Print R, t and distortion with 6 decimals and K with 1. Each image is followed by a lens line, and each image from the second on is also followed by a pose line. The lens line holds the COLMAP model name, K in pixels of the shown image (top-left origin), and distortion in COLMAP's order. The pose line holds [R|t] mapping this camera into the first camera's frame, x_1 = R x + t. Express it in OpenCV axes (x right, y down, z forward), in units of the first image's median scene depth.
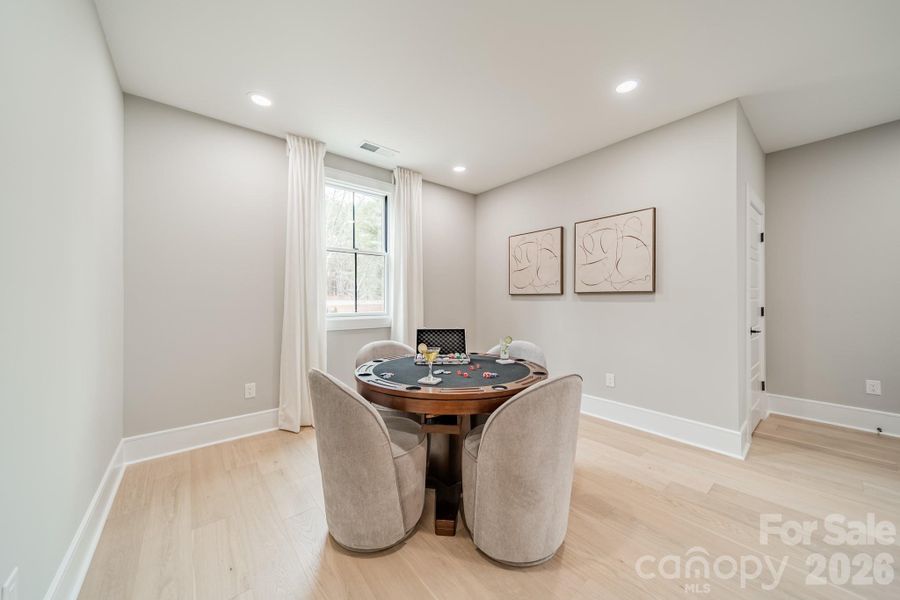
lens RADIAL K [[319.9, 0, 452.5], [0, 319.9, 301.9], [0, 0, 1]] dist [0.009219, -0.000118]
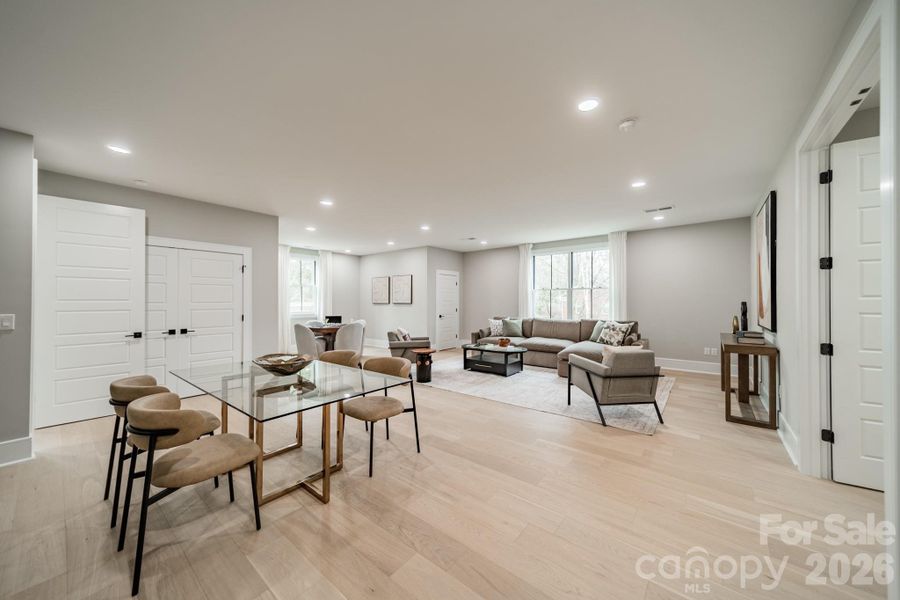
lens RADIAL K [[319.9, 0, 452.5], [0, 319.9, 301.9], [0, 0, 1]] dist [0.009219, -0.000118]
pose [[0.978678, 0.000711, 0.205399, 0.296805], [0.001059, 0.999963, -0.008505, -0.014797], [-0.205397, 0.008541, 0.978641, -1.501353]]
